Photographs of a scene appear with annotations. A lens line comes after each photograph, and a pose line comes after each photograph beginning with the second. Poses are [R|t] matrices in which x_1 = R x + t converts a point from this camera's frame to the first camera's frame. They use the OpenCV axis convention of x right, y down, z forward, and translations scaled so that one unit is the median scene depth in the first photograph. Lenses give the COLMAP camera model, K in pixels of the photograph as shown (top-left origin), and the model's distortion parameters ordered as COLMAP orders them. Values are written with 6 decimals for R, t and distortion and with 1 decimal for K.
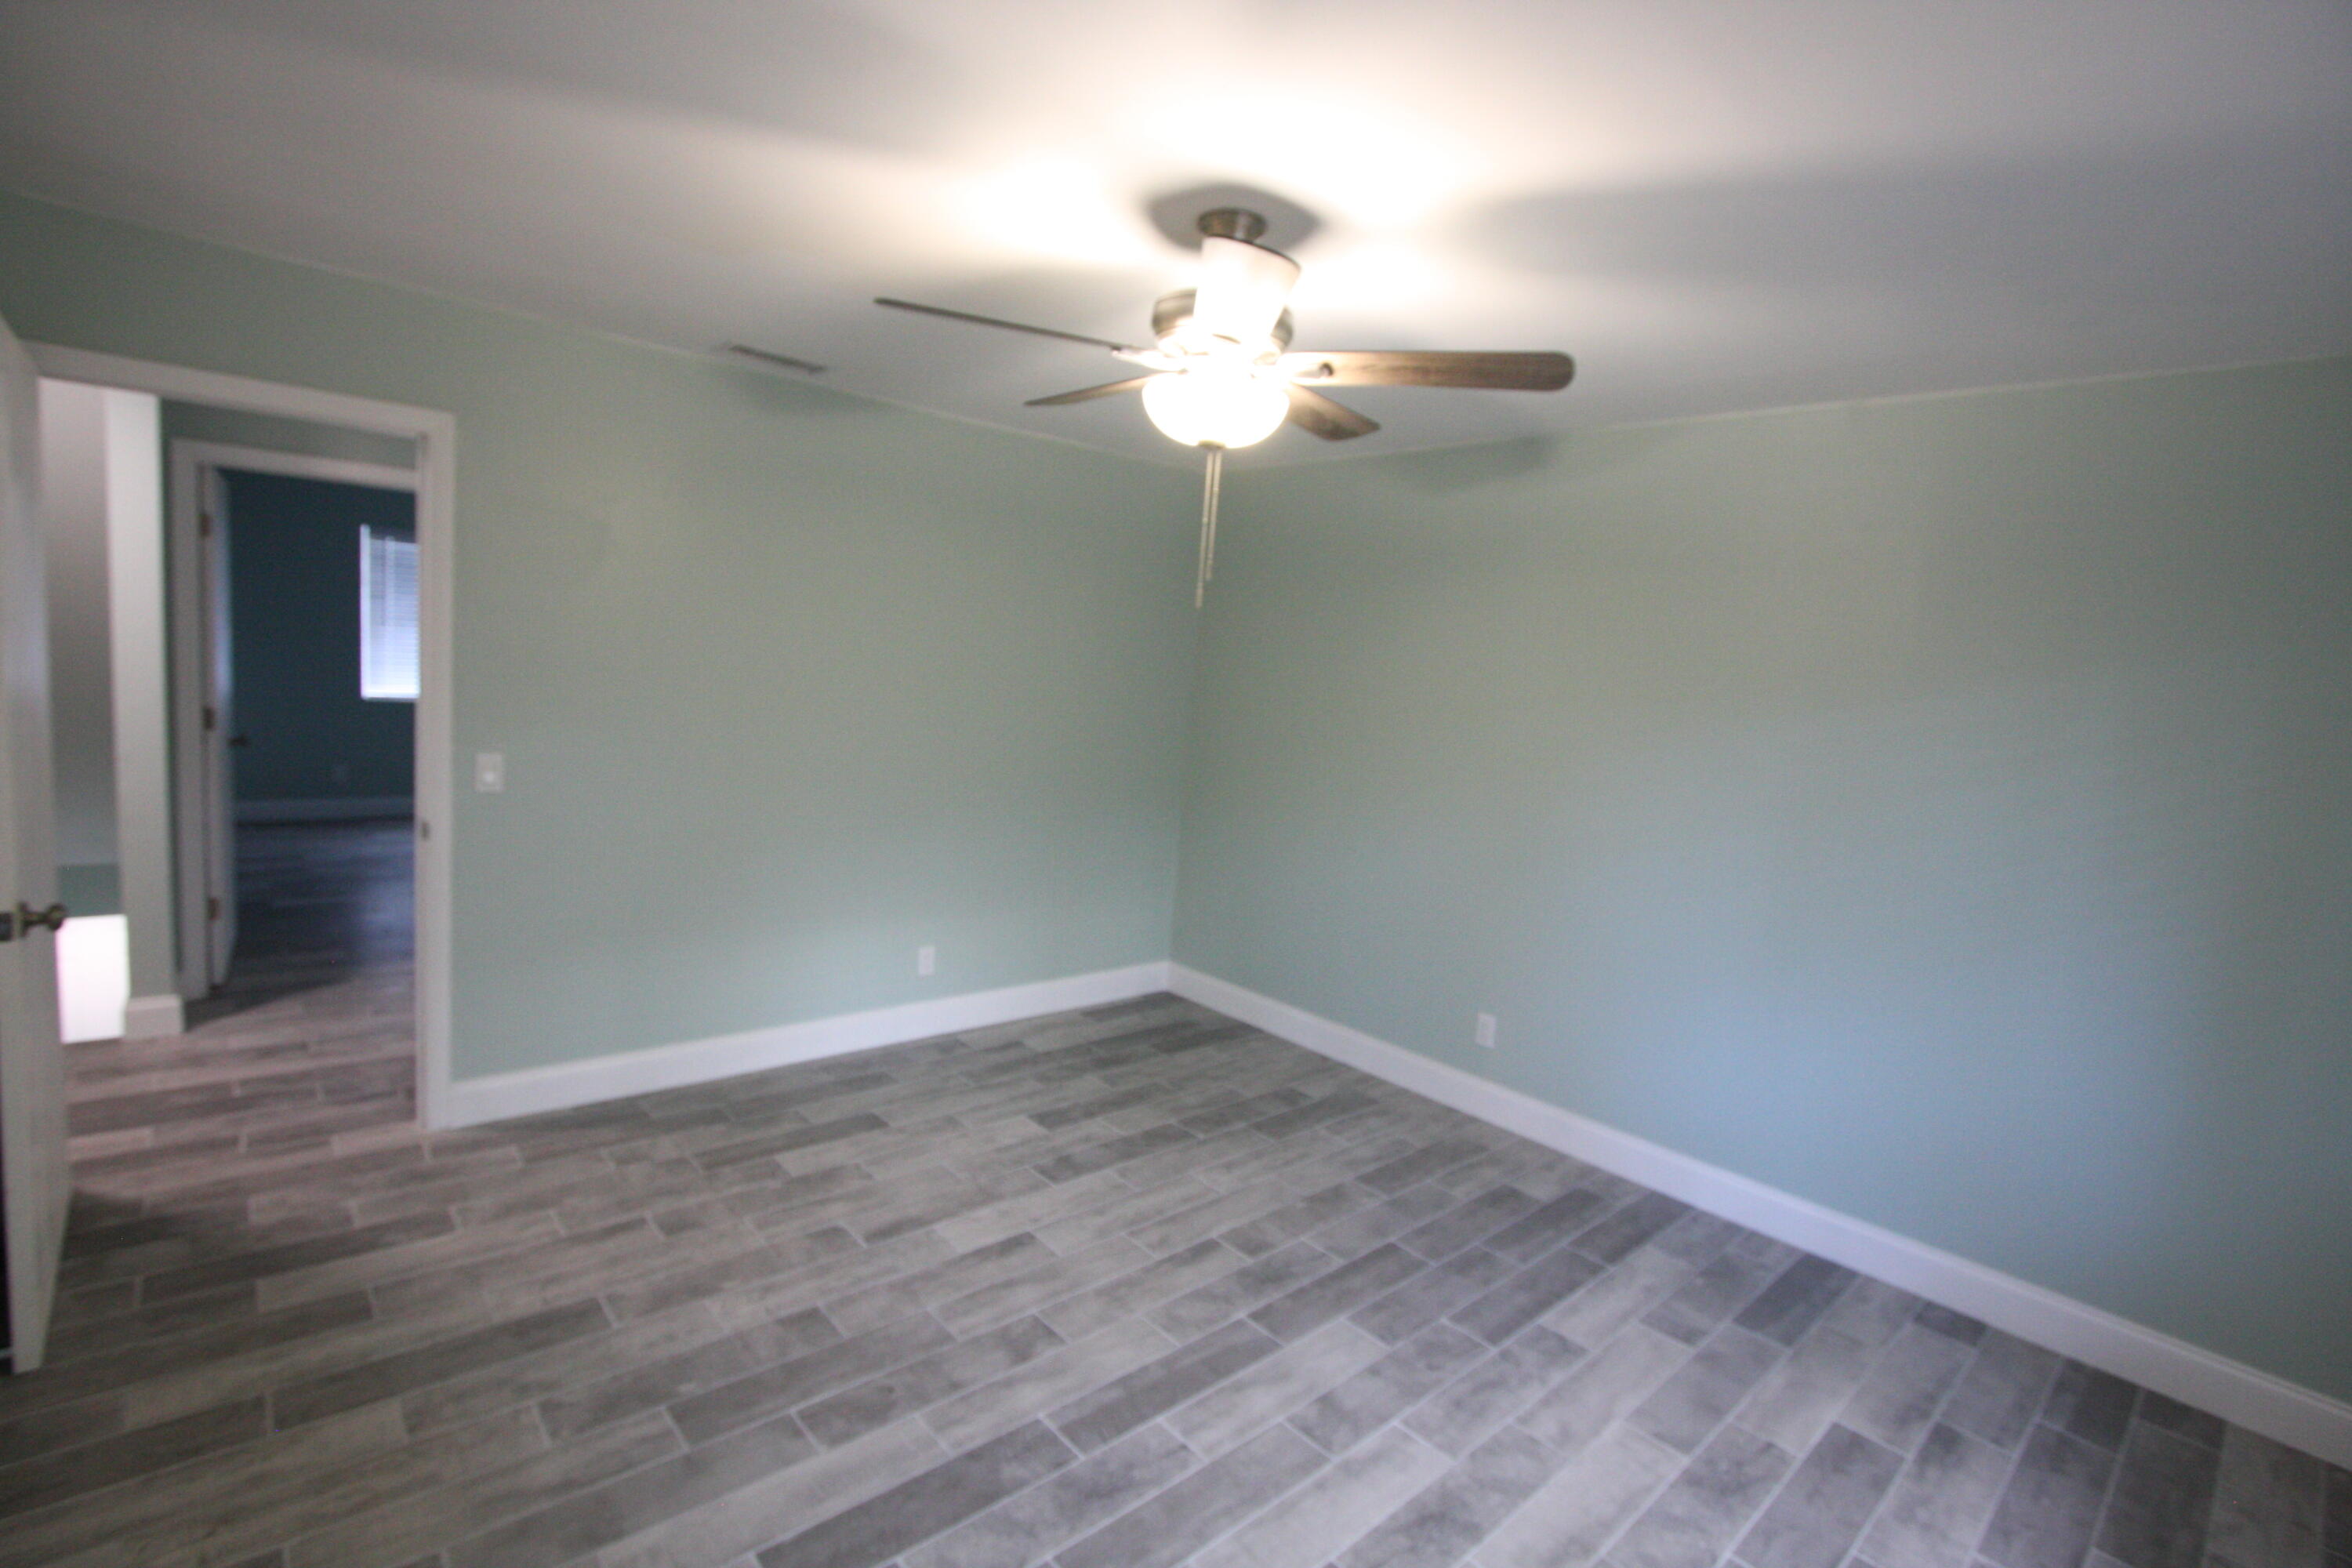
lens RADIAL K [[1087.1, 0, 1168.0], [0, 1087.1, 780.3], [0, 0, 1]] dist [-0.014815, 0.002274]
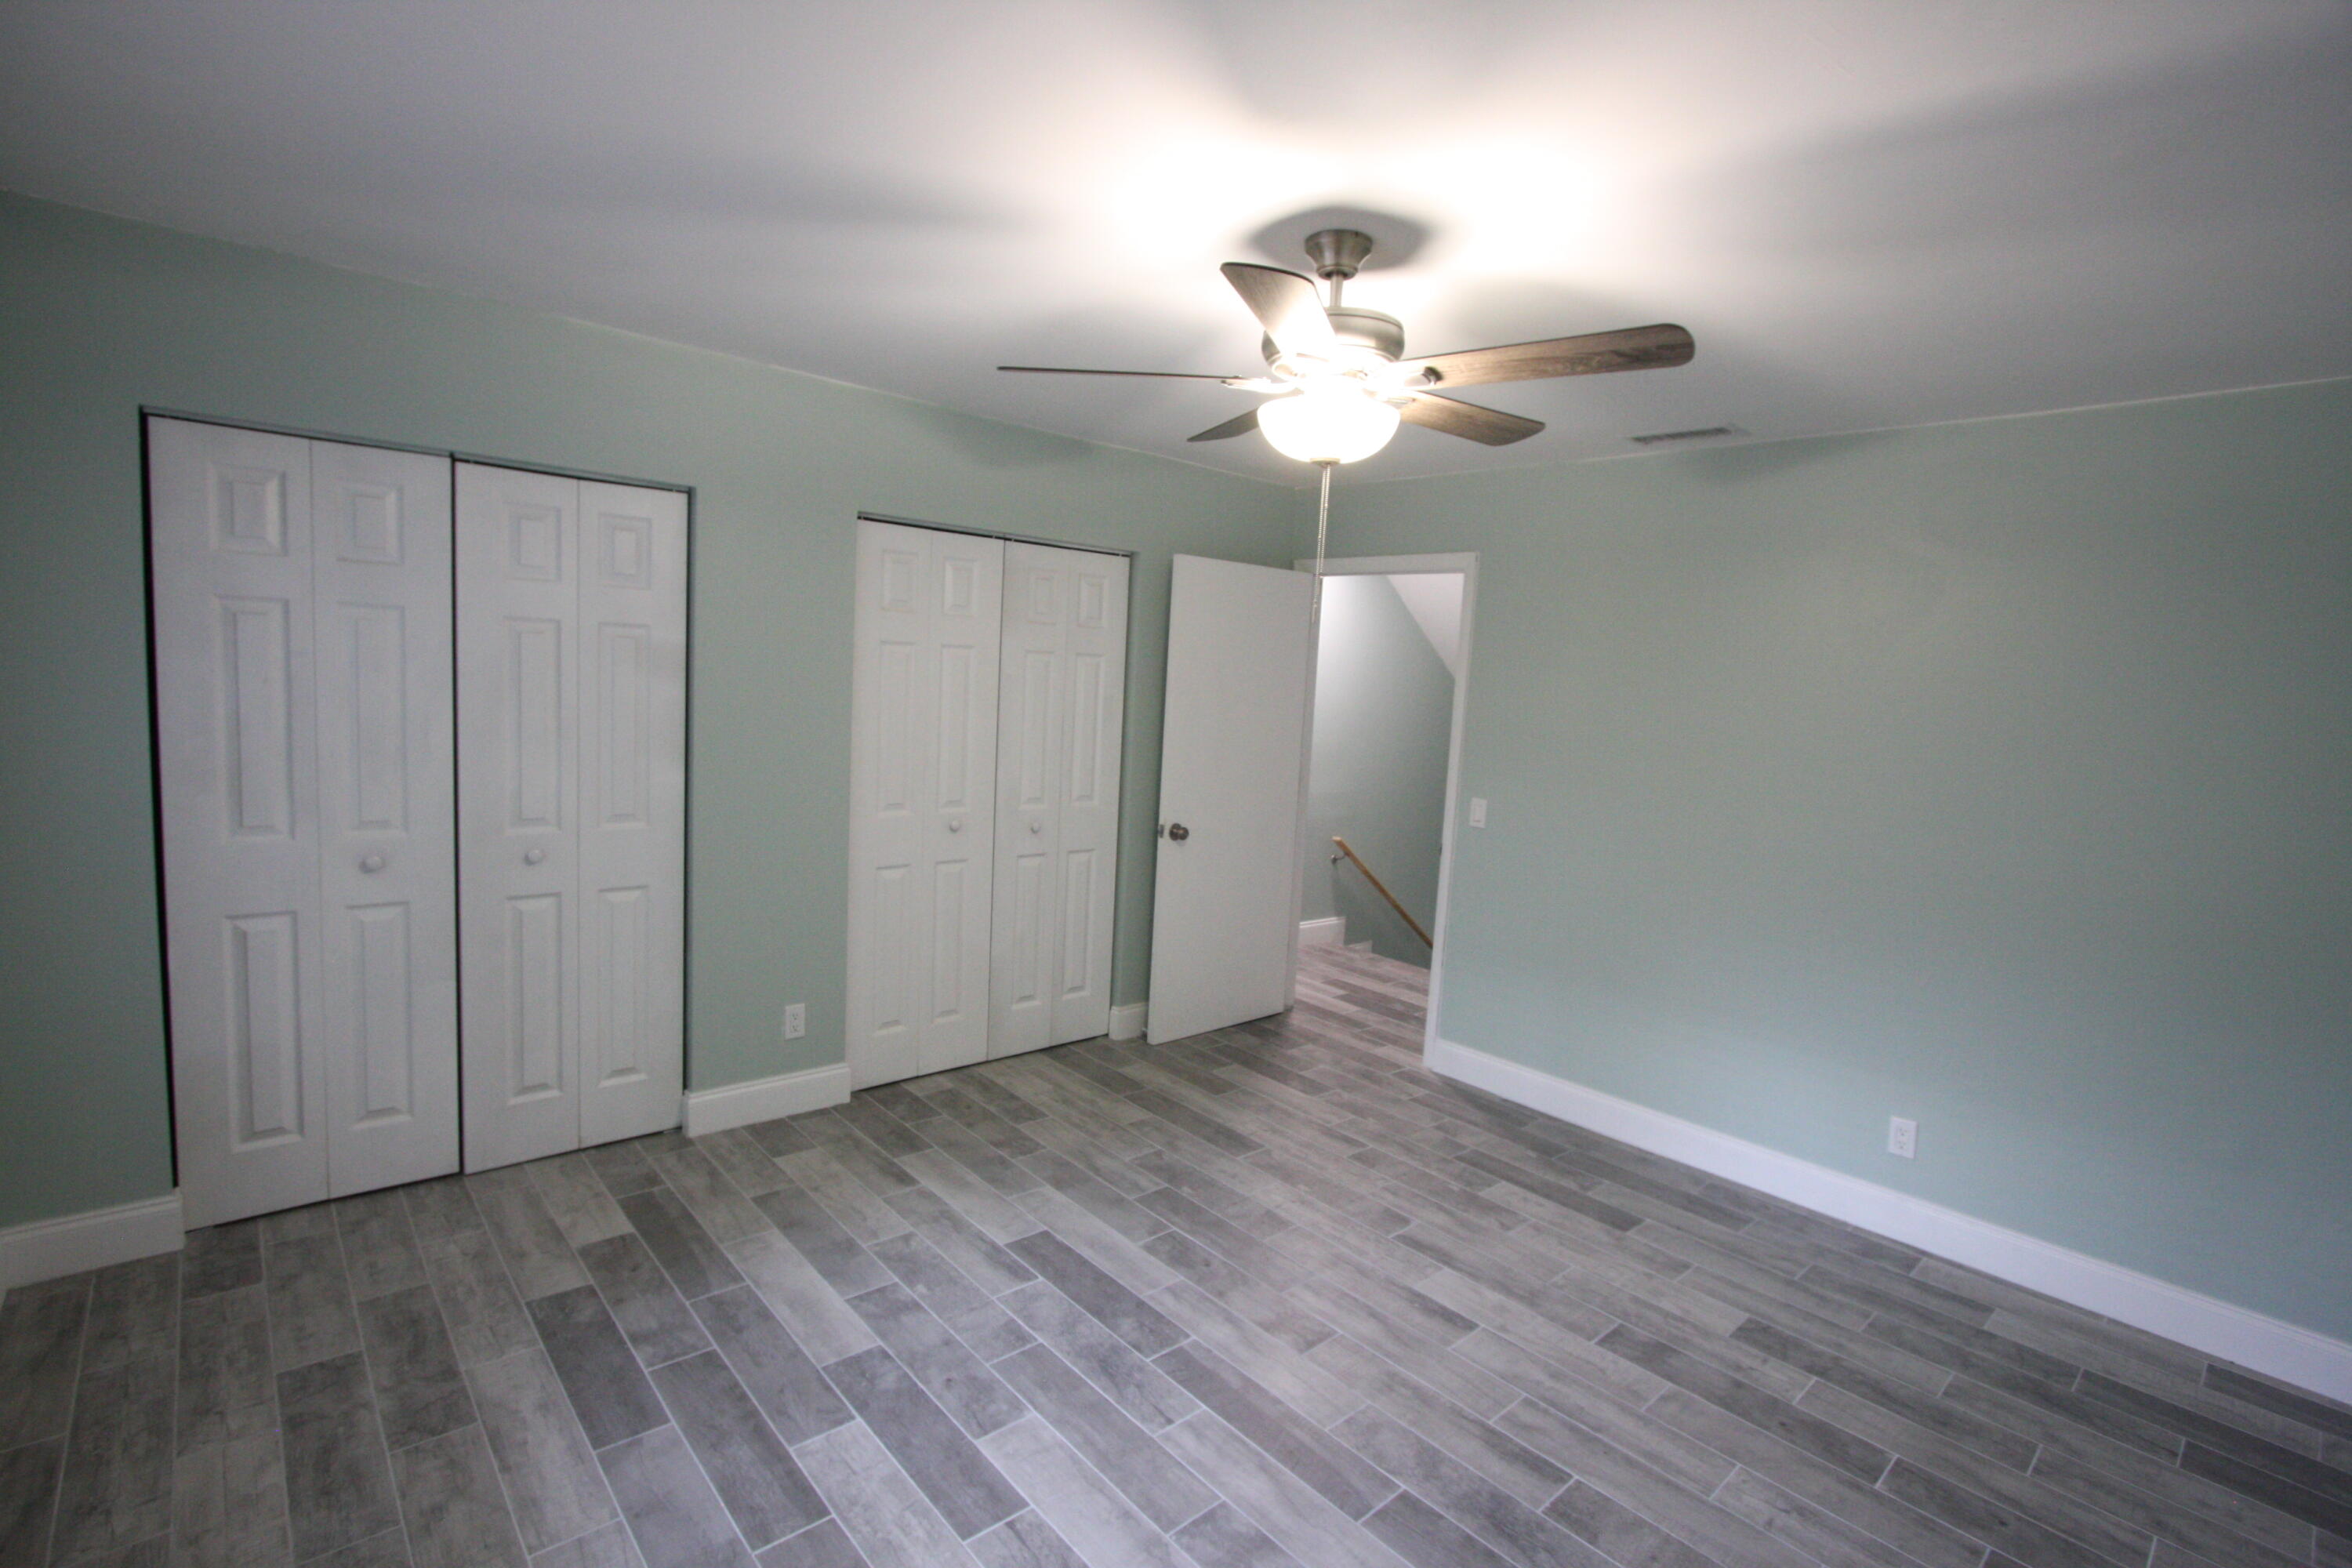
lens RADIAL K [[1087.1, 0, 1139.4], [0, 1087.1, 769.0], [0, 0, 1]] dist [-0.014815, 0.002274]
pose [[-0.015508, 0.010566, -0.999824, 0.864006], [-0.169369, 0.985466, 0.013041, -0.008539], [0.985431, 0.169541, -0.013493, 0.724746]]
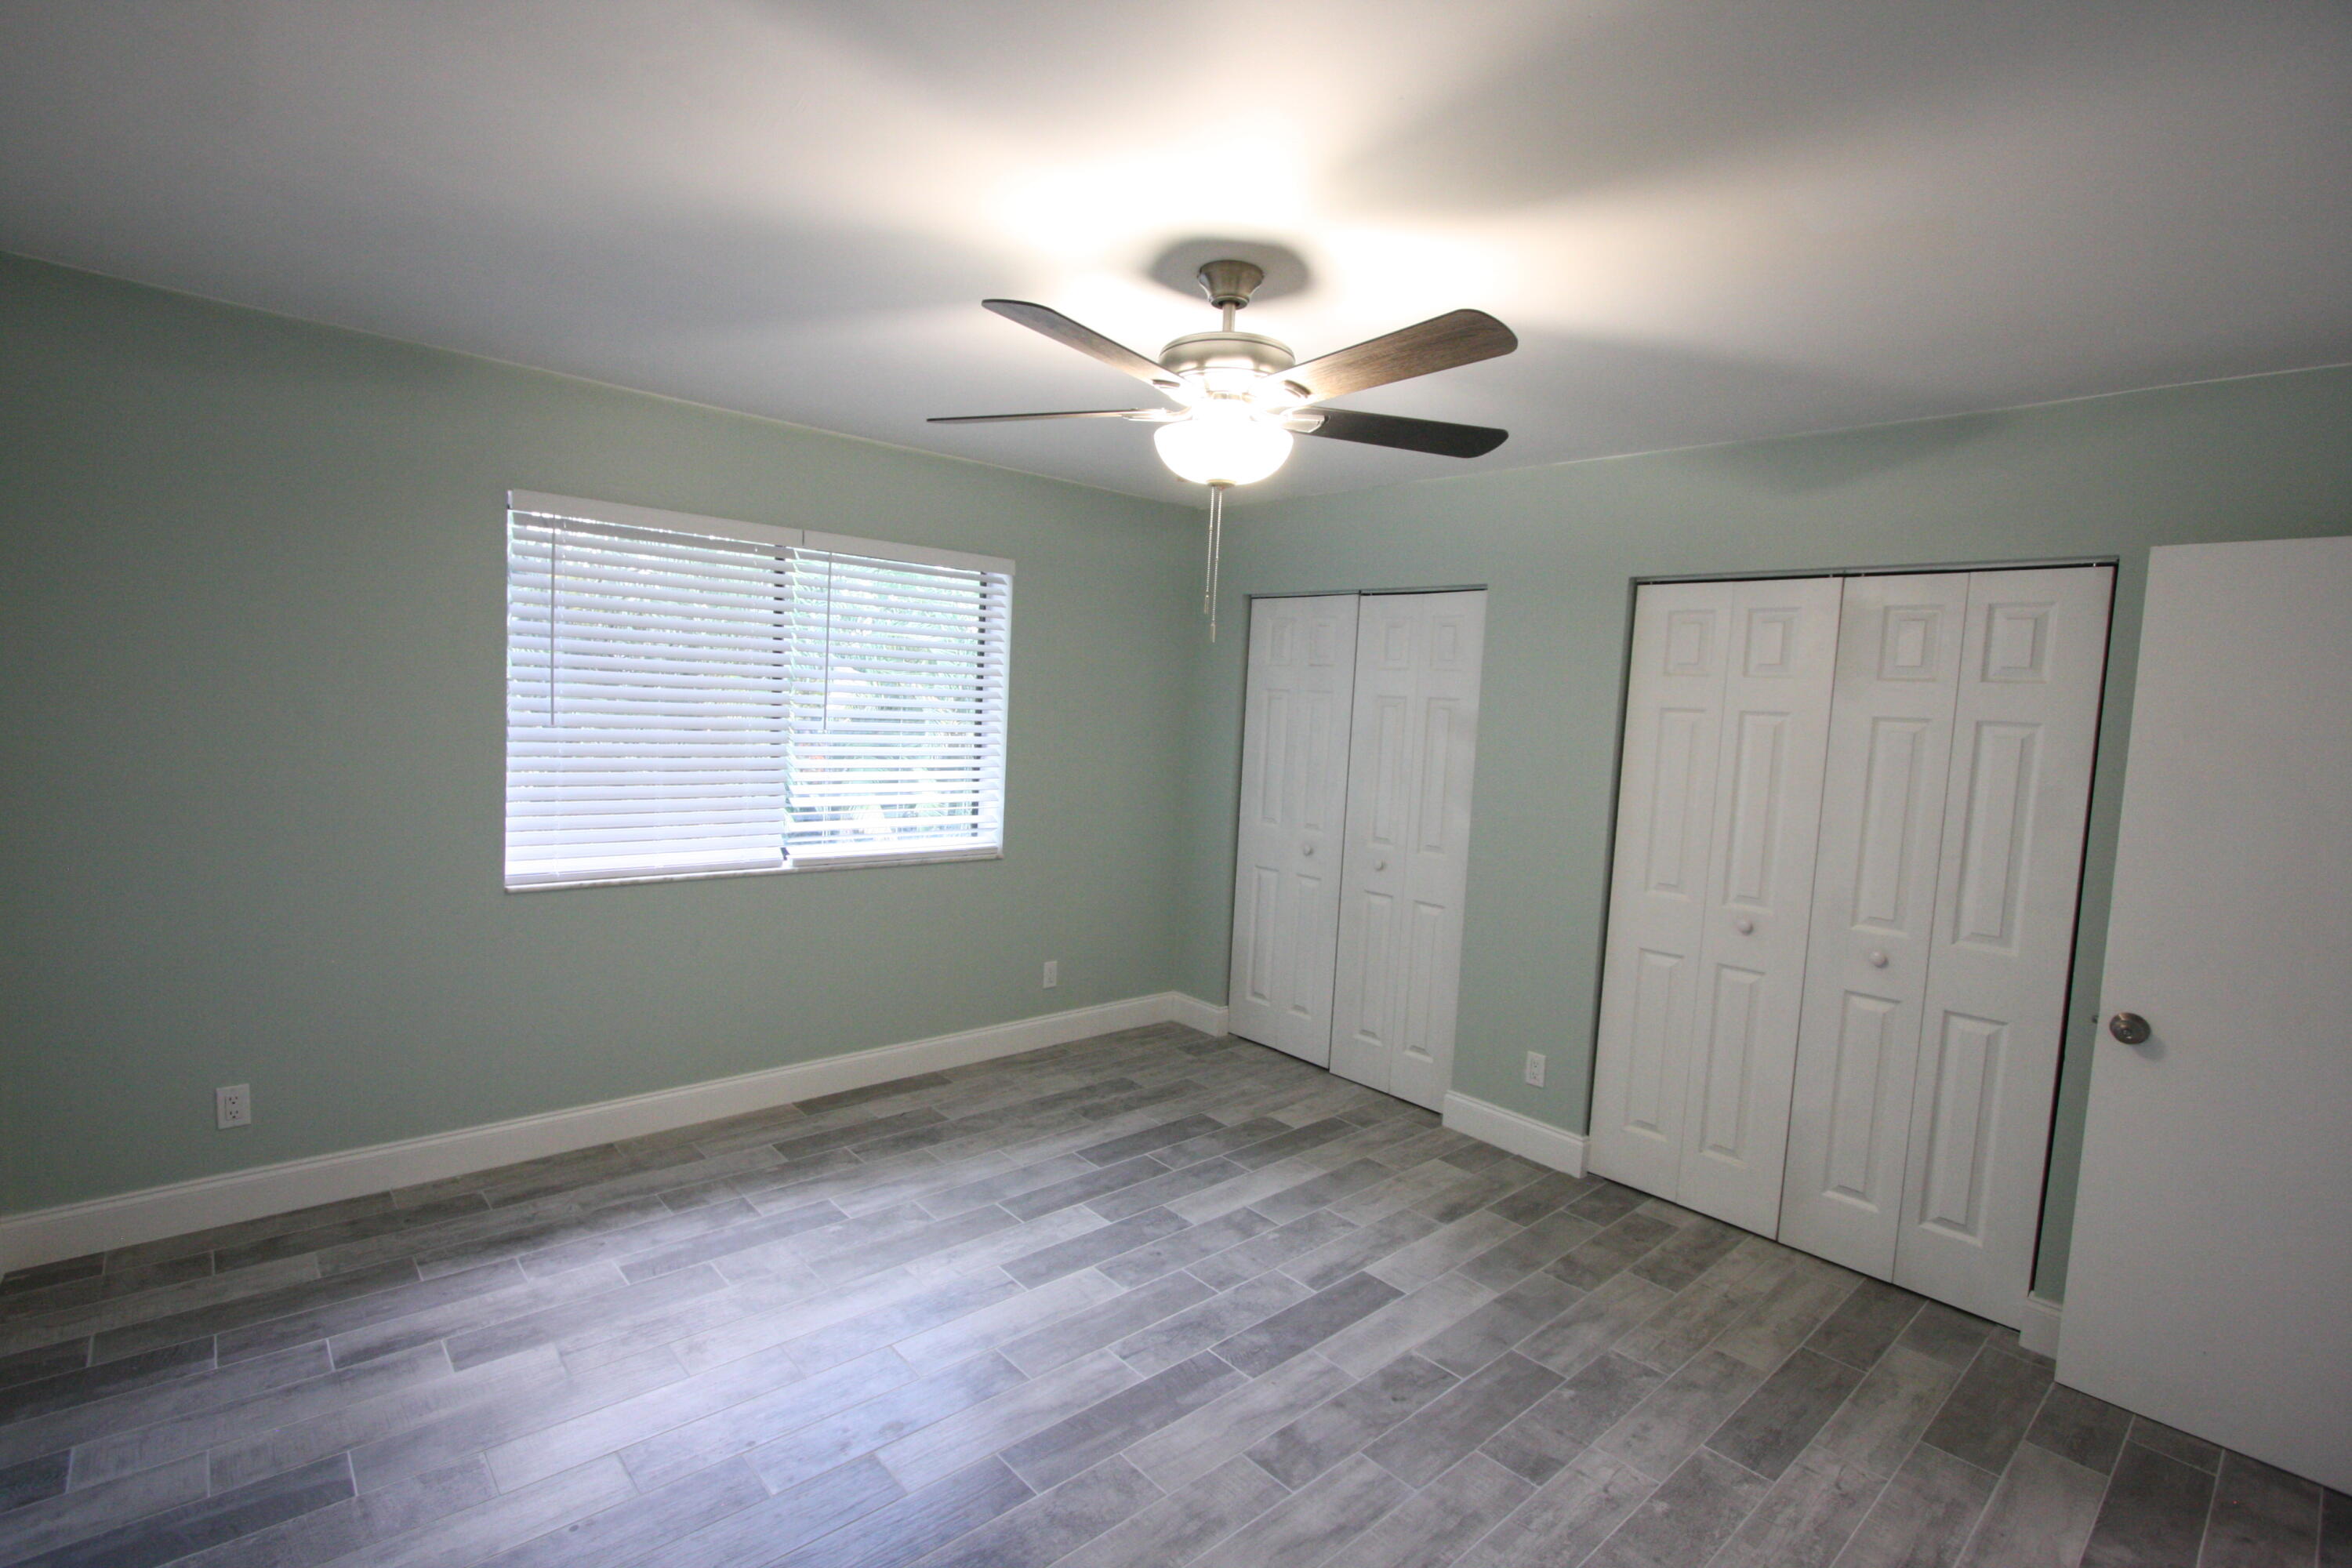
lens RADIAL K [[1087.1, 0, 1171.7], [0, 1087.1, 773.6], [0, 0, 1]] dist [-0.014815, 0.002274]
pose [[-0.991120, -0.132384, -0.012435, 0.051330], [-0.132460, 0.974851, 0.179223, -0.178278], [-0.011604, 0.179278, -0.983730, 1.680953]]
